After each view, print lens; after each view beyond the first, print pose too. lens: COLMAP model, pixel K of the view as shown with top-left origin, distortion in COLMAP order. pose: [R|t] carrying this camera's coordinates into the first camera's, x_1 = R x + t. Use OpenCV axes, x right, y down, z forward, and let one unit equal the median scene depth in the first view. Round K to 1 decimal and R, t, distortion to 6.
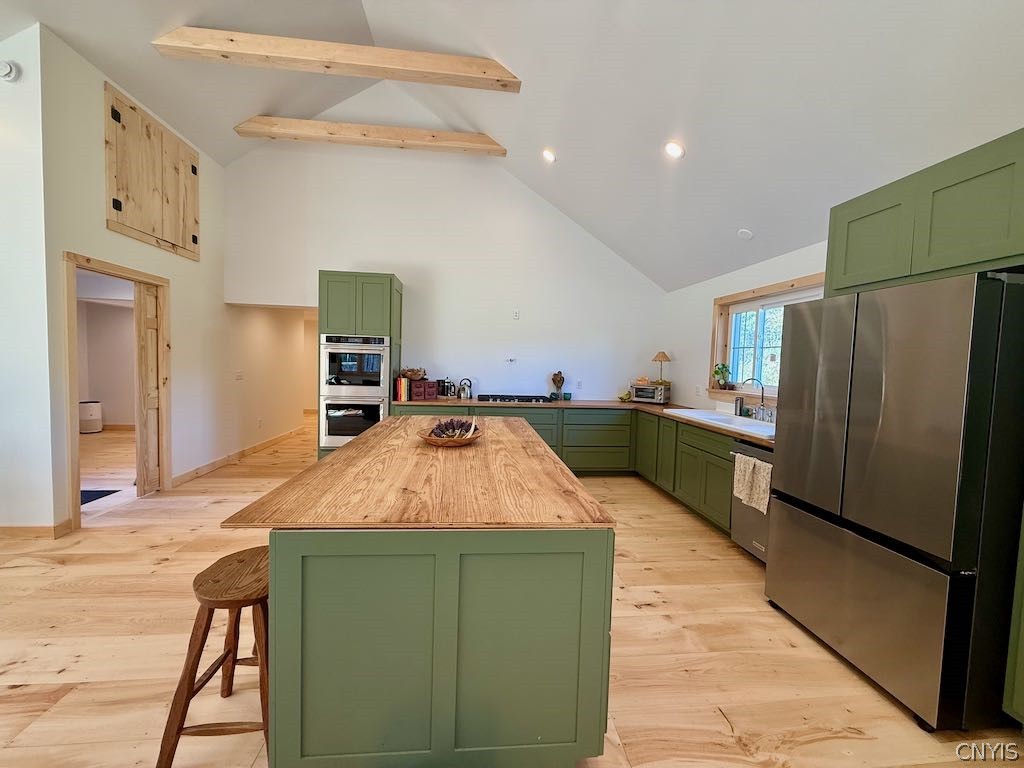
lens RADIAL K [[409.8, 0, 511.4], [0, 409.8, 382.3], [0, 0, 1]] dist [0.000193, -0.000157]
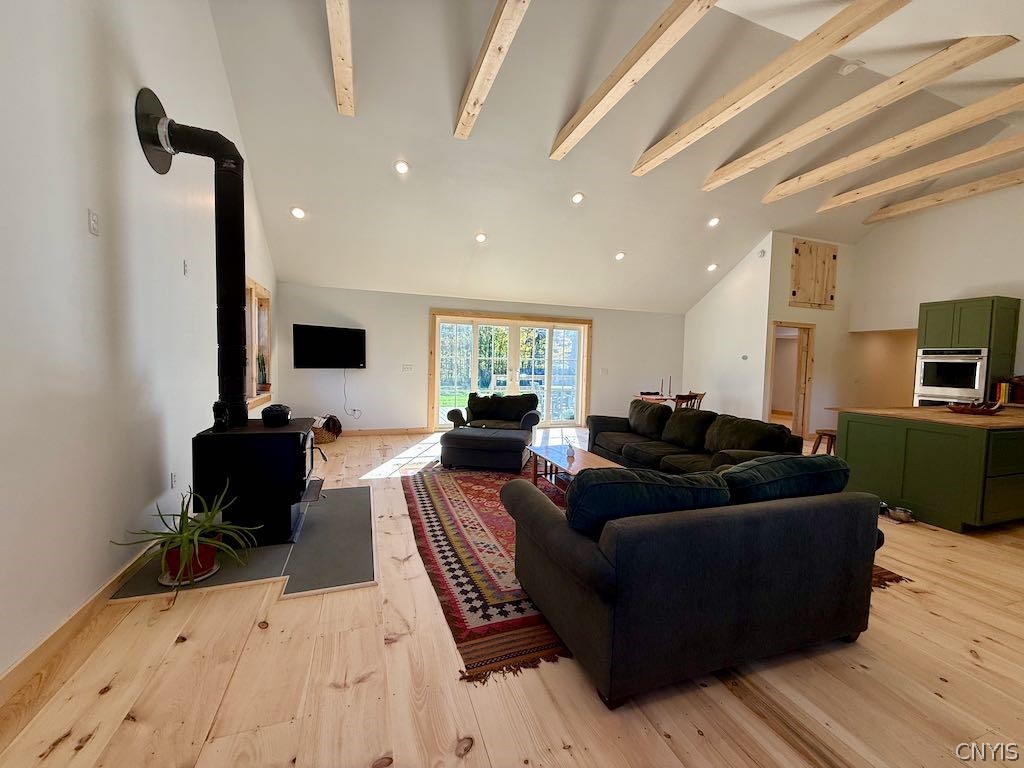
lens RADIAL K [[409.8, 0, 509.8], [0, 409.8, 380.4], [0, 0, 1]] dist [0.000193, -0.000157]
pose [[0.236385, 0.022479, -0.971399, 0.592140], [-0.069640, 0.997553, 0.006138, 0.080360], [0.969161, 0.066198, 0.237372, -0.702084]]
